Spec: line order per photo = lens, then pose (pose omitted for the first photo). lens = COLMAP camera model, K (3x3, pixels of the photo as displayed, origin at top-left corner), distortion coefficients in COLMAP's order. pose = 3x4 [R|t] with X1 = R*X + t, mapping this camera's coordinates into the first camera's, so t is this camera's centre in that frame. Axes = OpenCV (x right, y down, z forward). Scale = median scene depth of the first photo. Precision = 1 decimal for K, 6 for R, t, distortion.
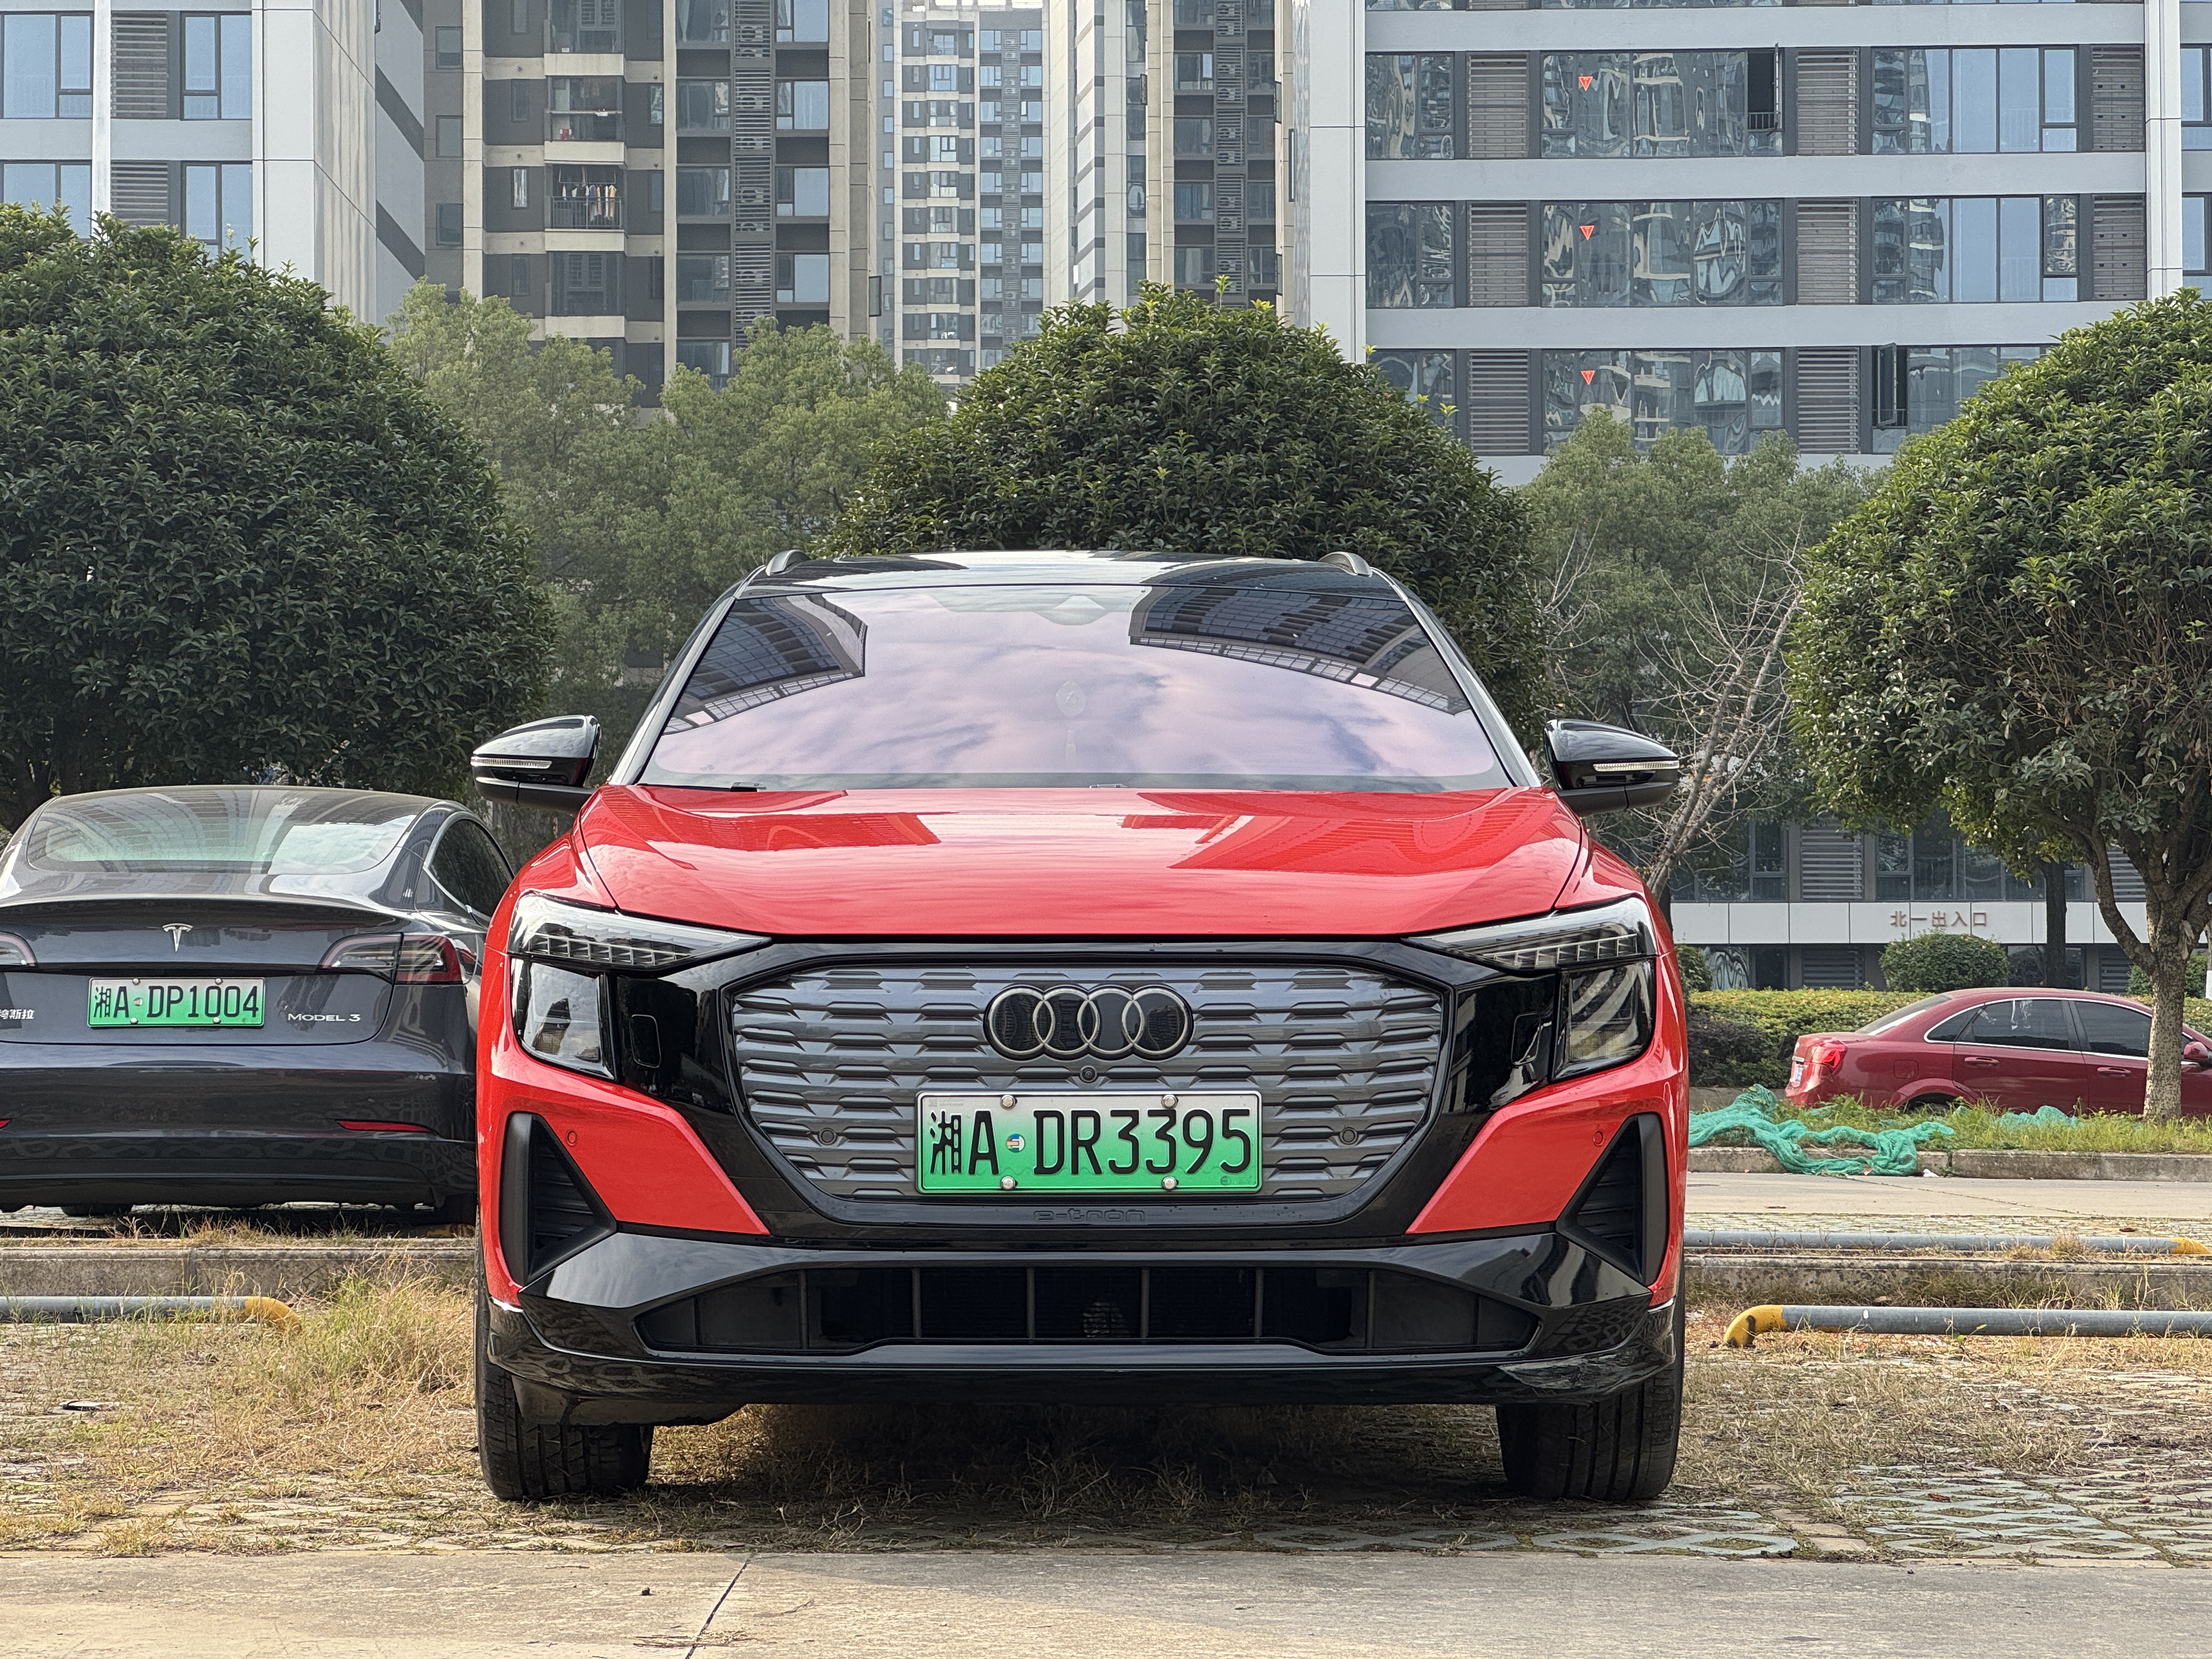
lens RADIAL K [[5067.2, 0, 1106.0], [0, 5067.2, 829.5], [0, 0, 1]] dist [0.167242, 0.355317]
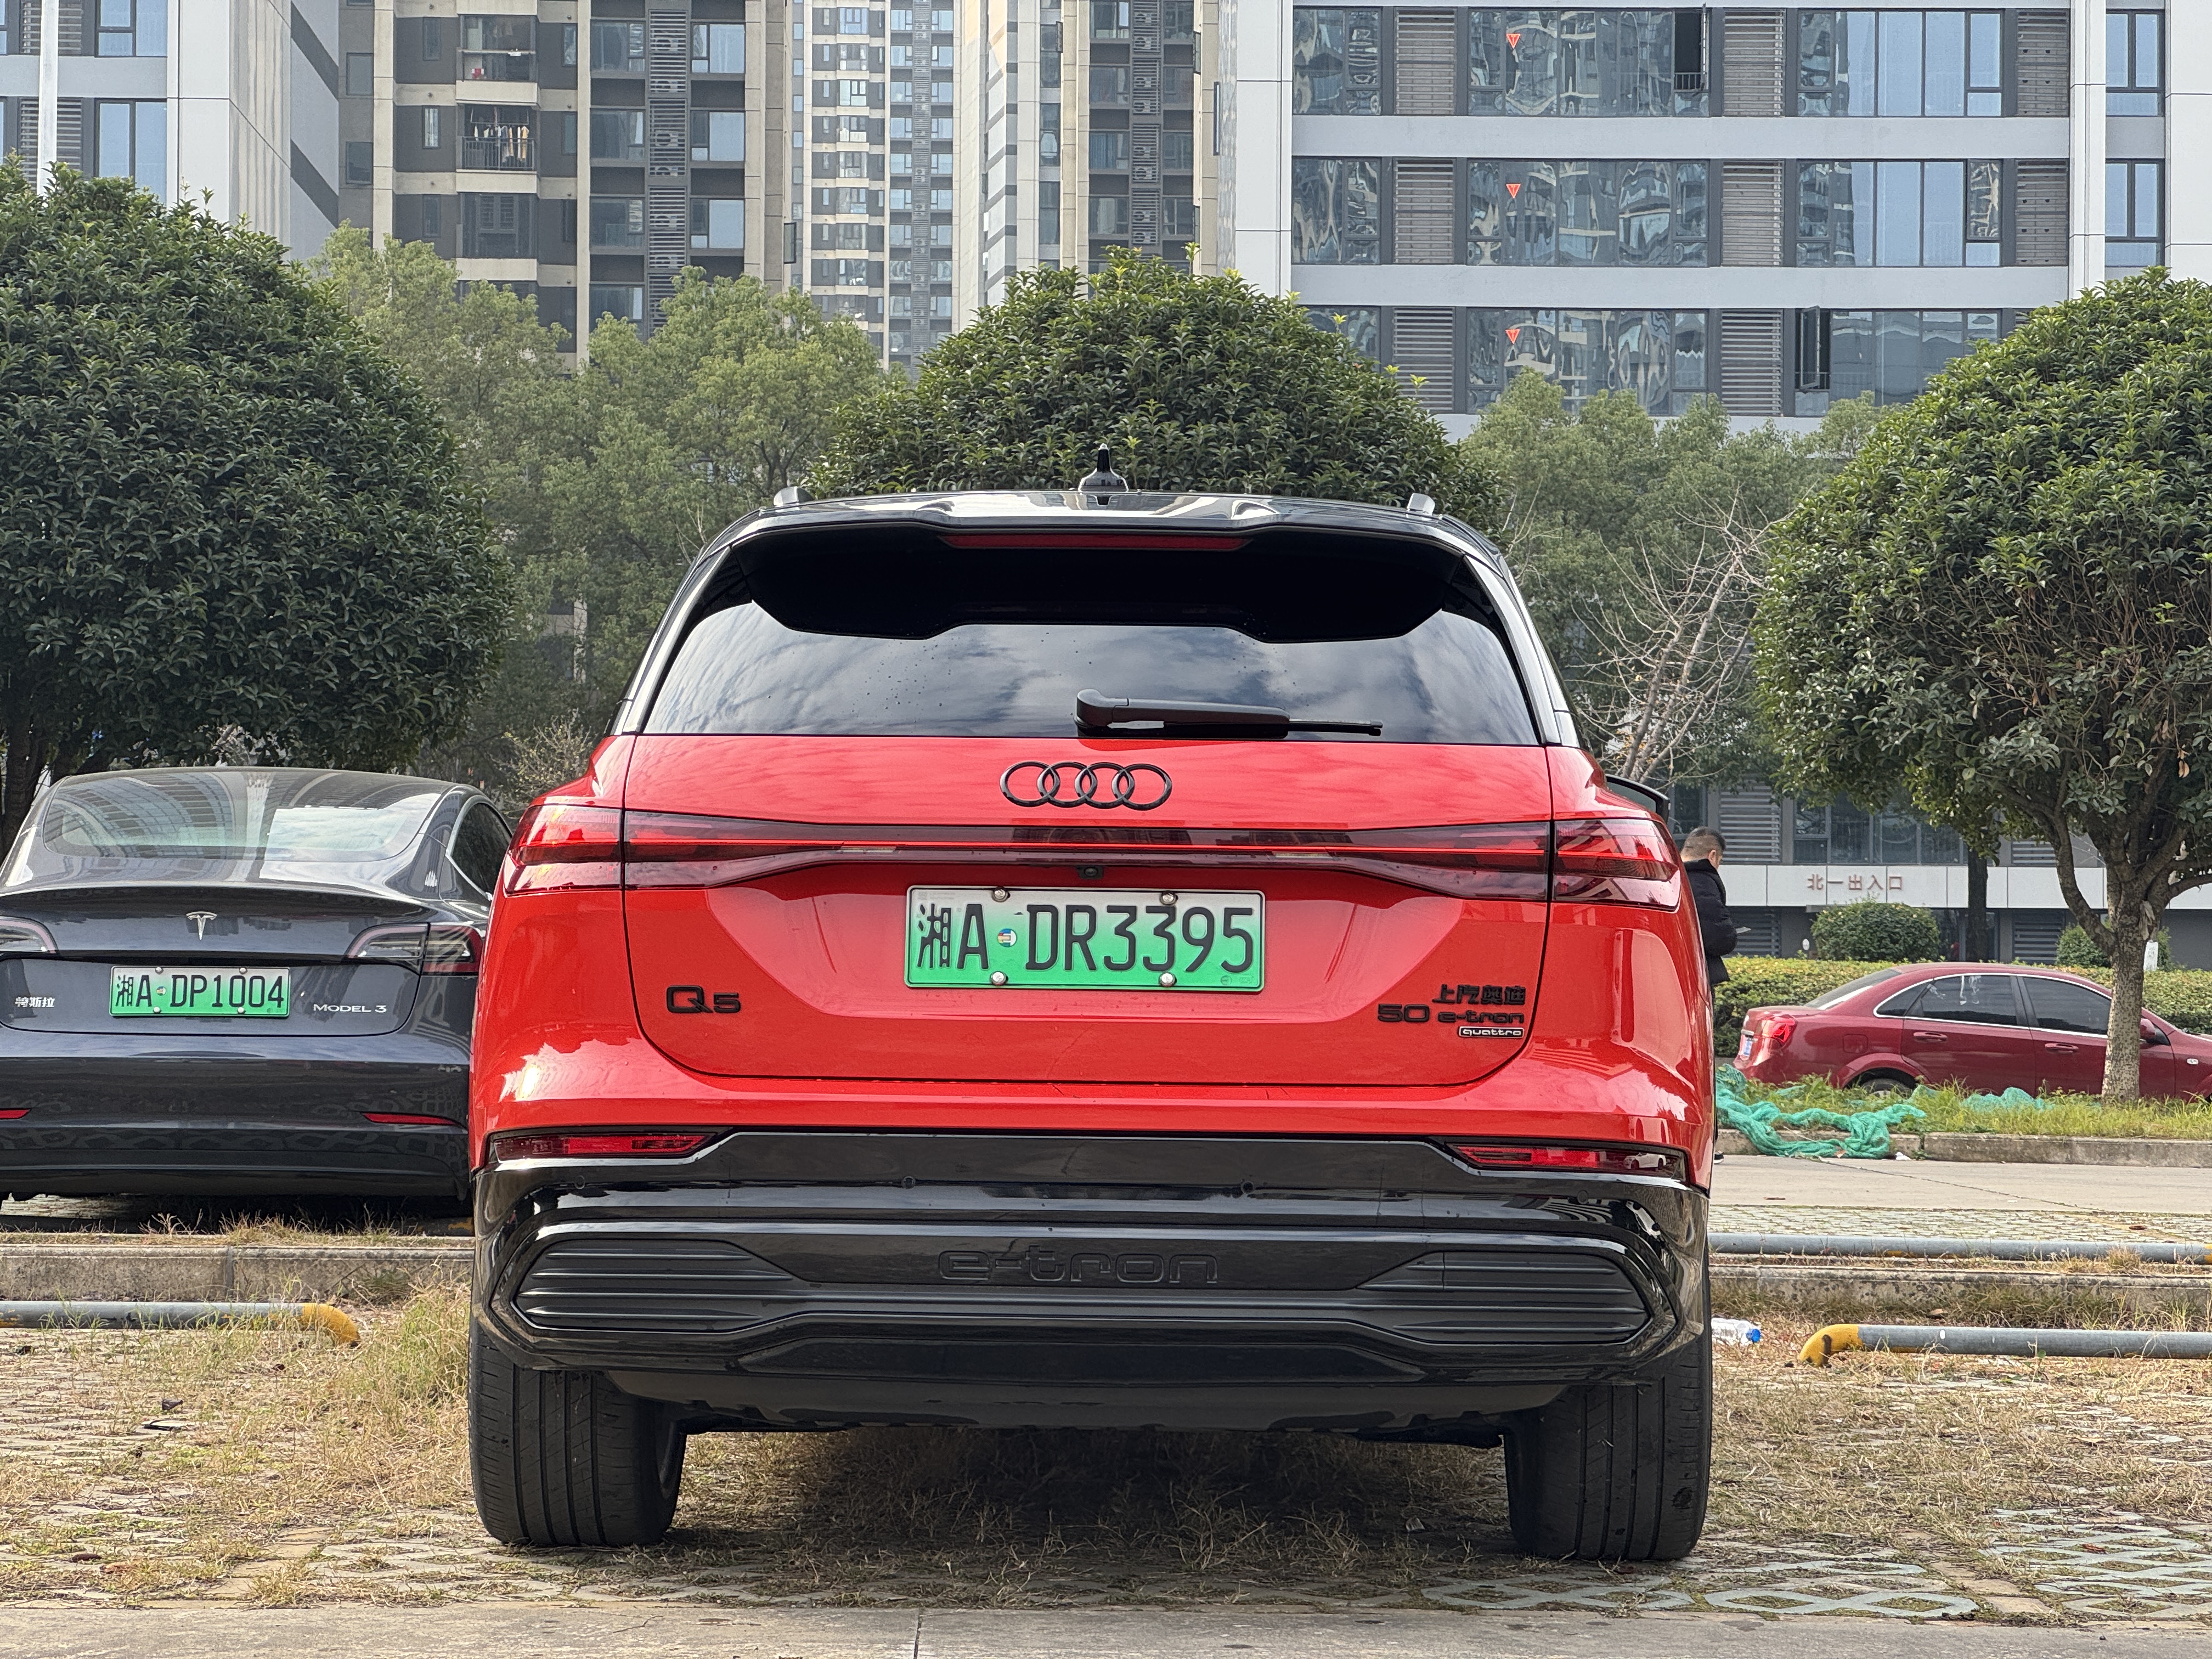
lens RADIAL K [[5067.2, 0, 1106.0], [0, 5067.2, 829.5], [0, 0, 1]] dist [0.167242, 0.355317]
pose [[0.999555, 0.009954, 0.028134, -0.020997], [-0.010312, 0.999867, 0.012597, -0.006862], [-0.028005, -0.012882, 0.999525, 0.007190]]
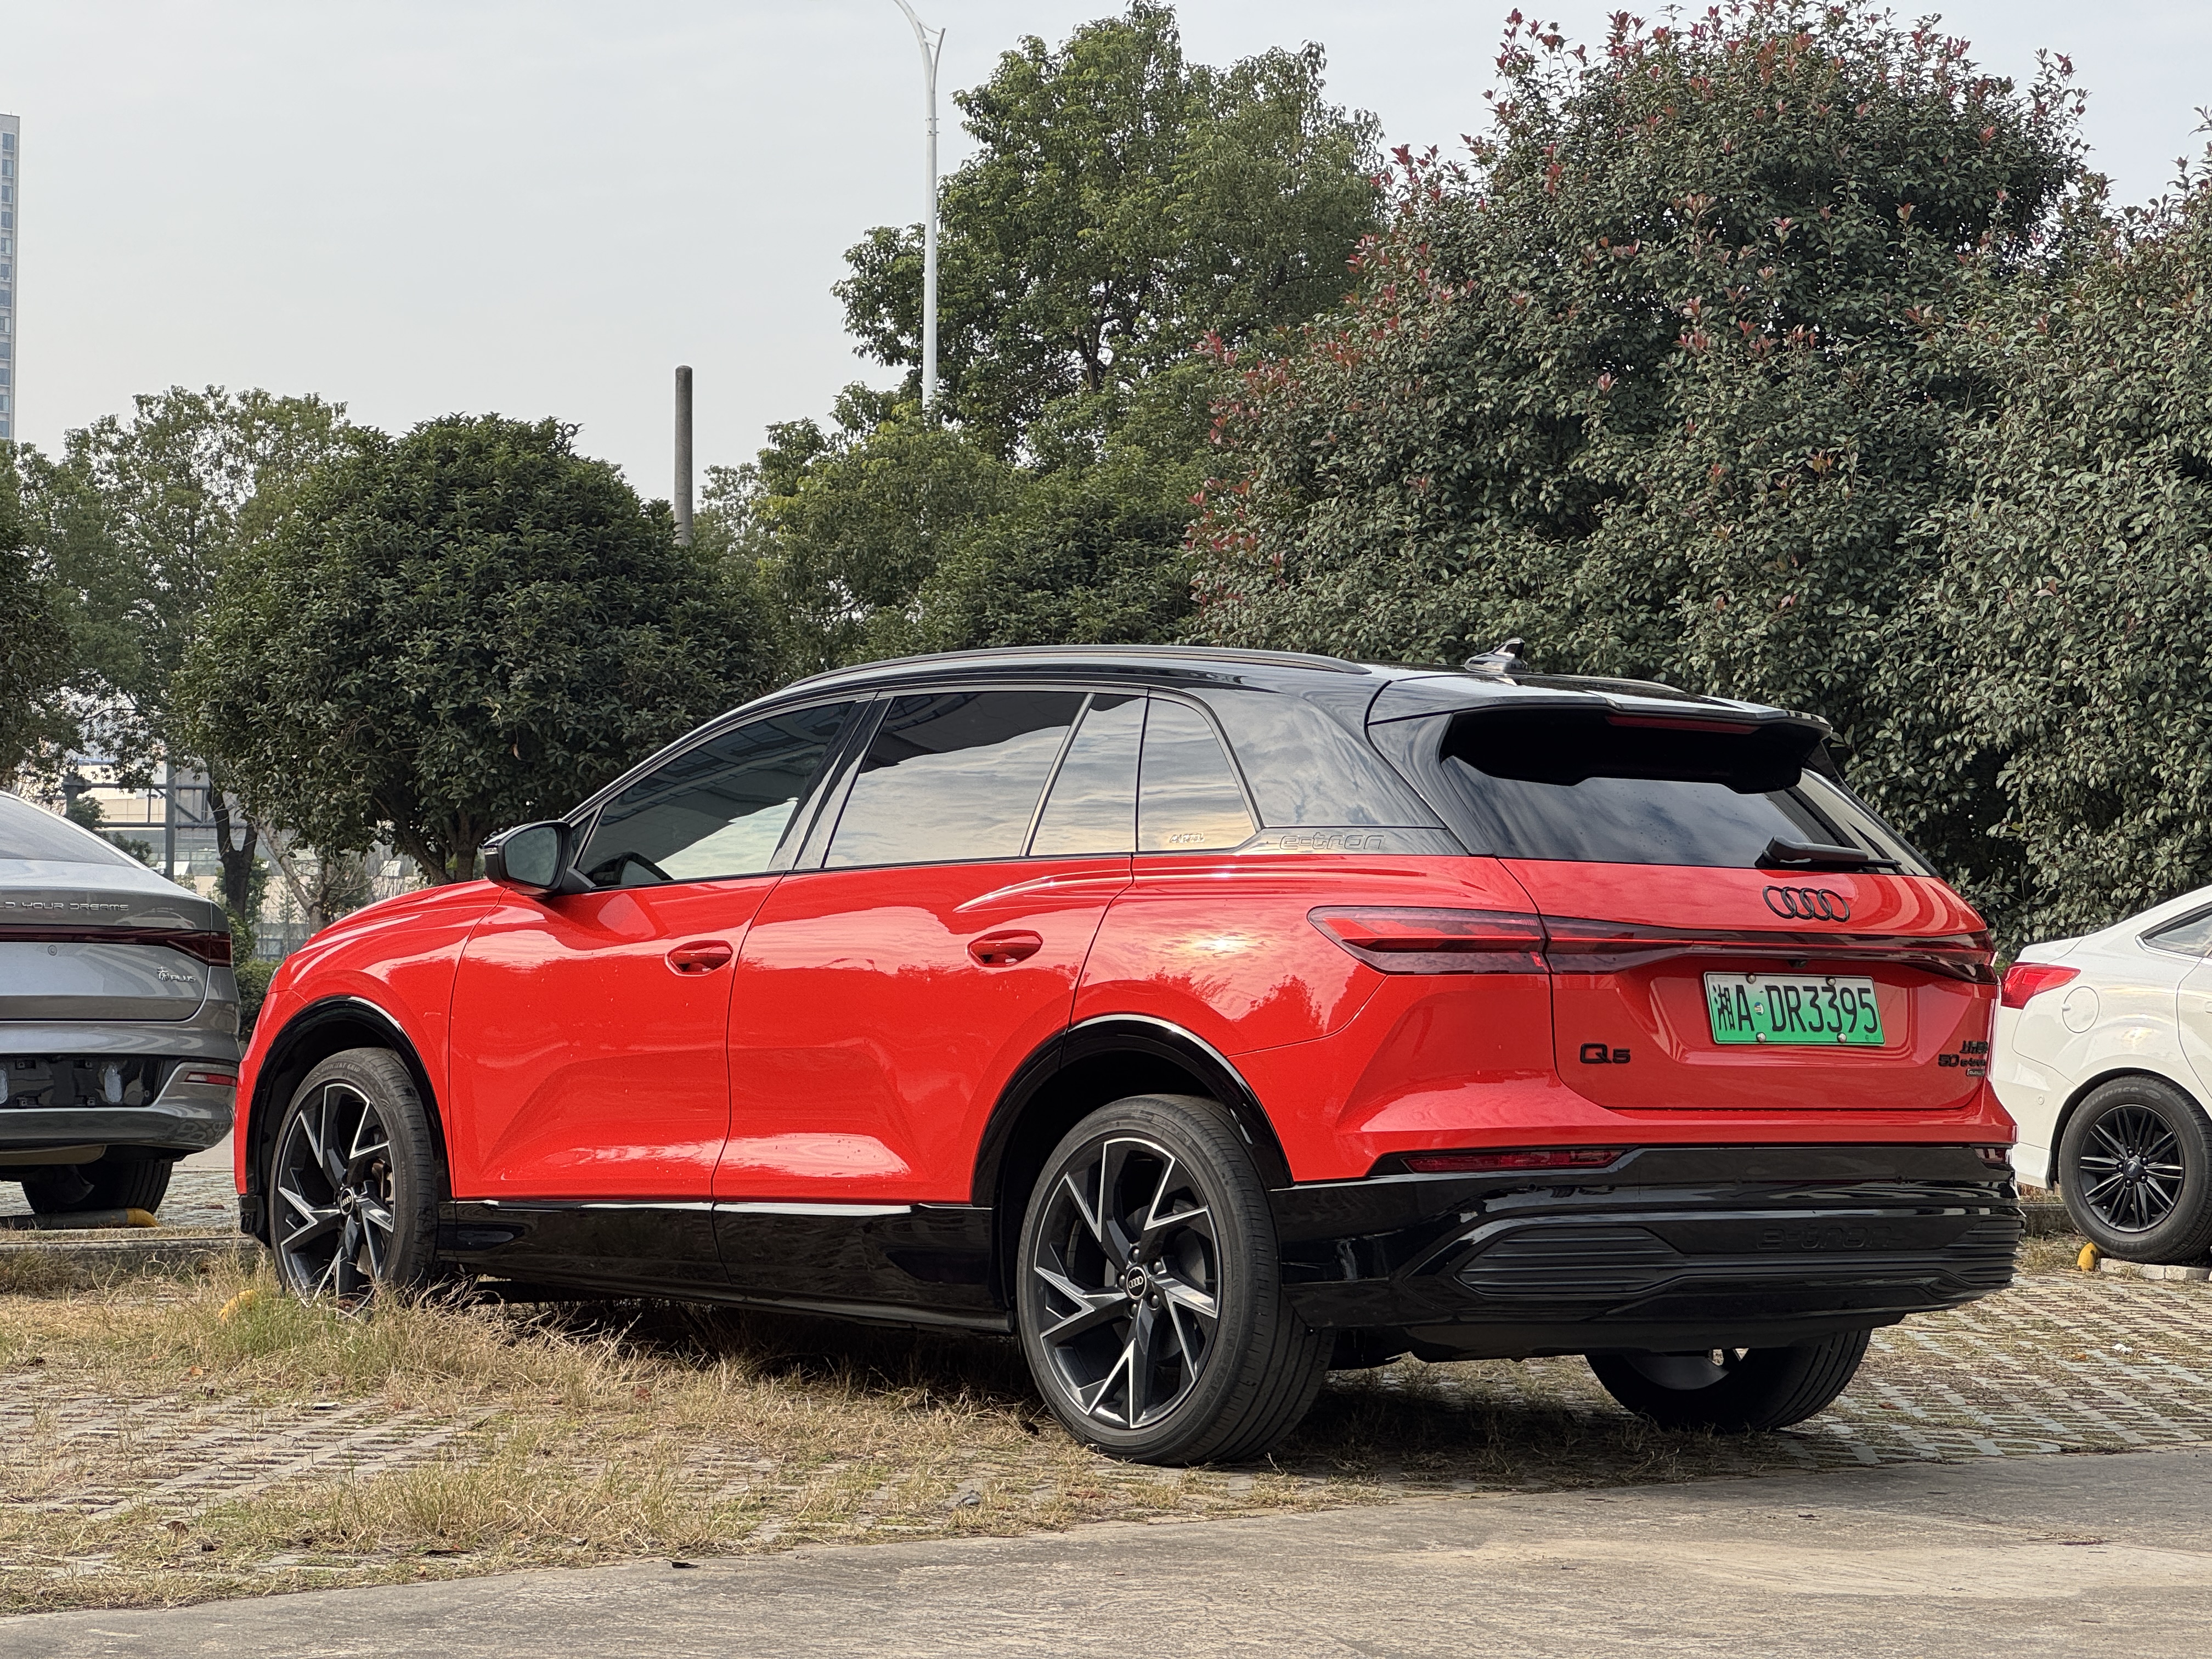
lens RADIAL K [[5067.2, 0, 1106.0], [0, 5067.2, 829.5], [0, 0, 1]] dist [0.167242, 0.355317]
pose [[0.738449, 0.032078, 0.673546, -1.150801], [-0.031588, 0.999417, -0.012967, 0.001583], [-0.673569, -0.011700, 0.739032, 0.078629]]
